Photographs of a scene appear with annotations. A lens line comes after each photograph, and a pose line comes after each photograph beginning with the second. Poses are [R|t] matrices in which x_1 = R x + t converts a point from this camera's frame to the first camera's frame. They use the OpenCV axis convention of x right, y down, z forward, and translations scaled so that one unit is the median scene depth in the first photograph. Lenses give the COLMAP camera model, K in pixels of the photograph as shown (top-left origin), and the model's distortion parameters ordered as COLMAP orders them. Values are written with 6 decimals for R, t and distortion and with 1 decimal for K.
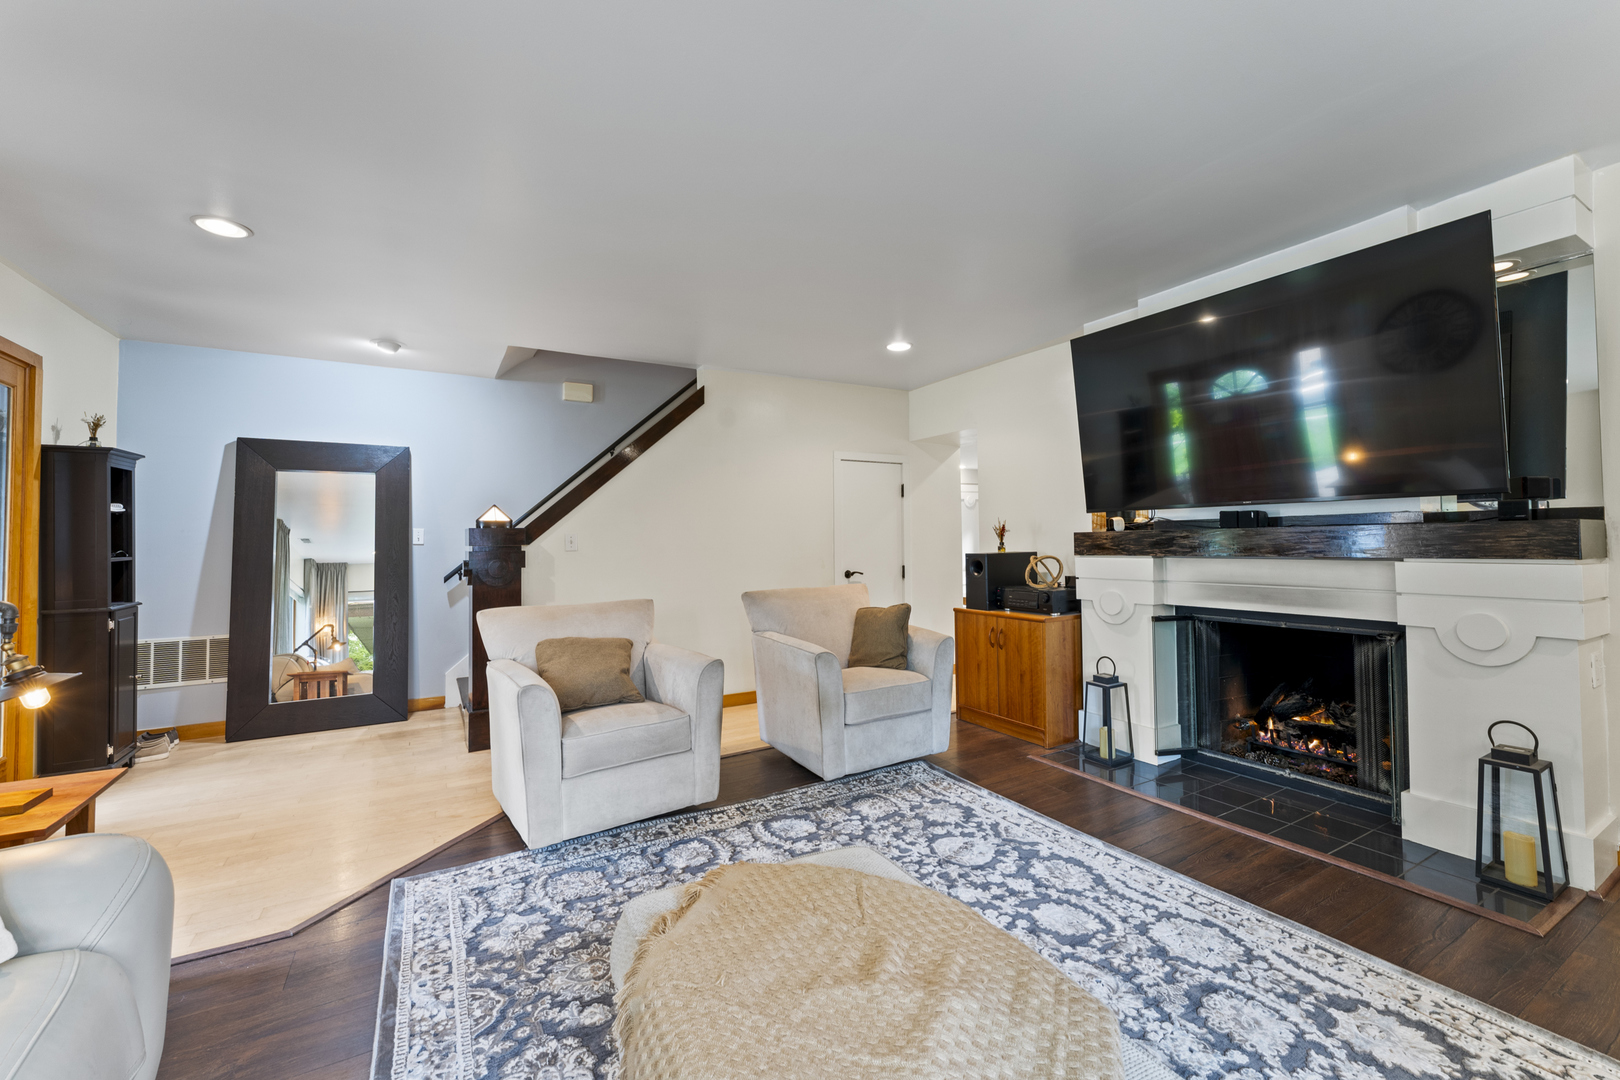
lens RADIAL K [[672.2, 0, 810.0], [0, 672.2, 540.0], [0, 0, 1]] dist [-0.003264, 0.000296]
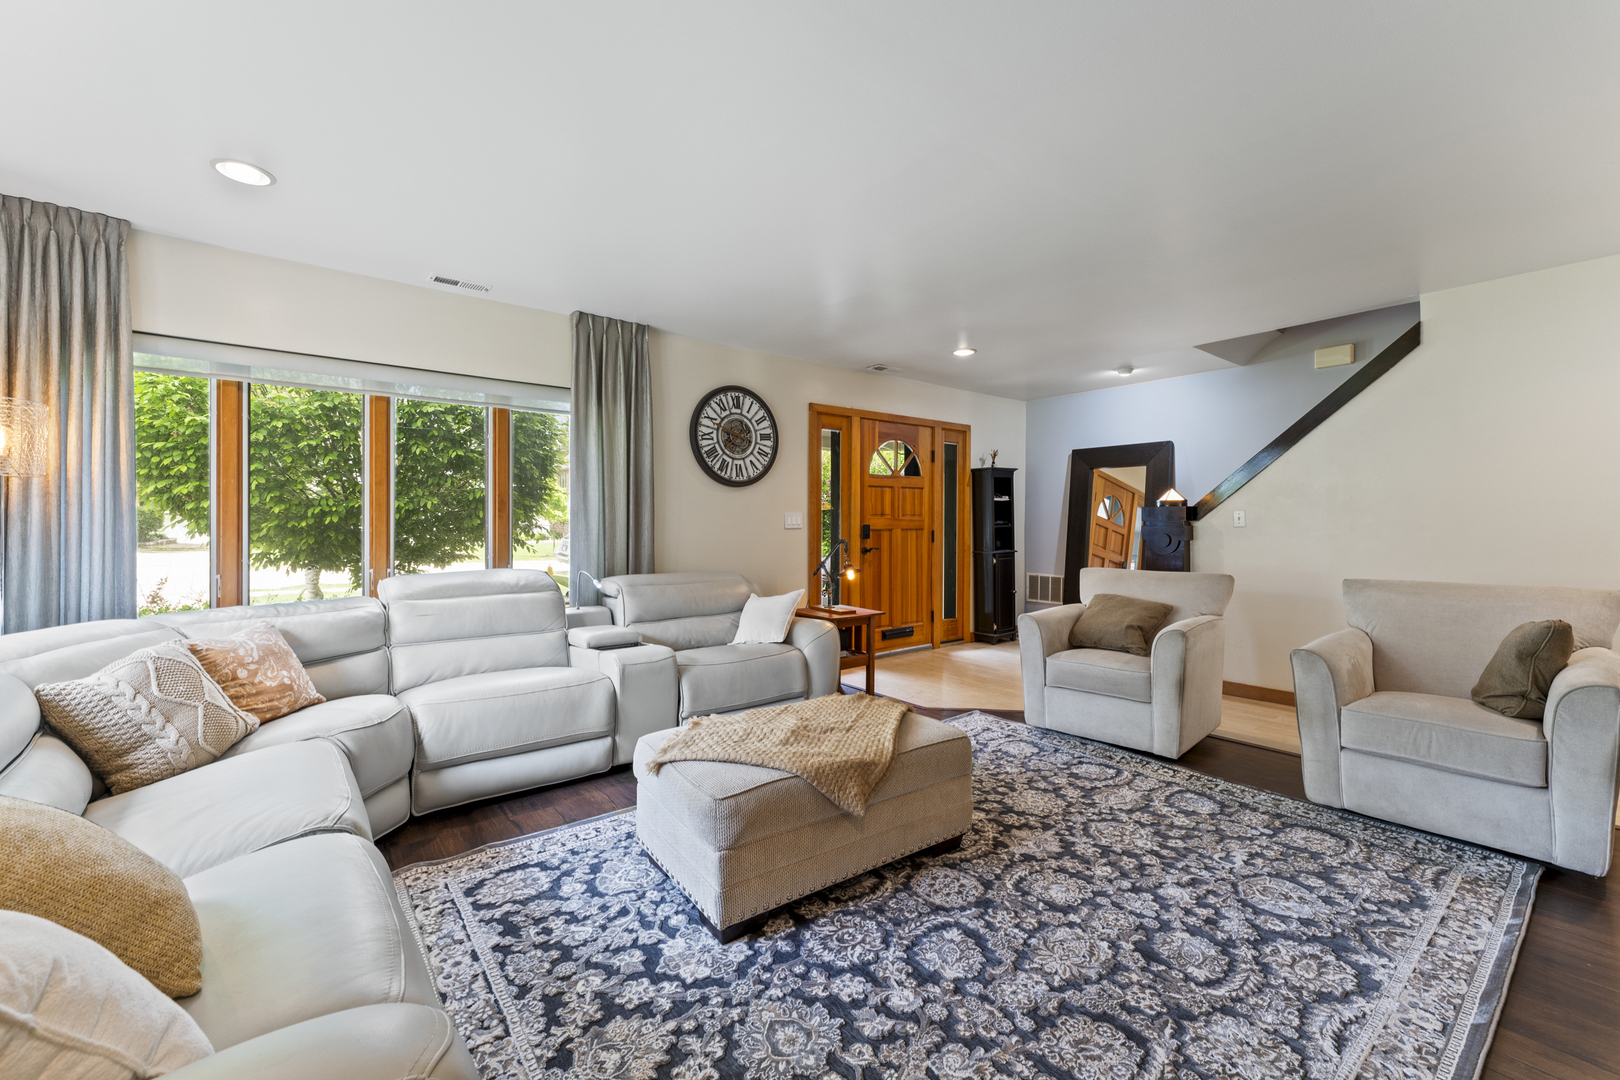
lens RADIAL K [[672.2, 0, 810.0], [0, 672.2, 540.0], [0, 0, 1]] dist [-0.003264, 0.000296]
pose [[0.112452, 0.038162, -0.992924, 0.883909], [0.000335, 0.999261, 0.038443, -0.005960], [0.993657, -0.004656, 0.112356, 0.309511]]
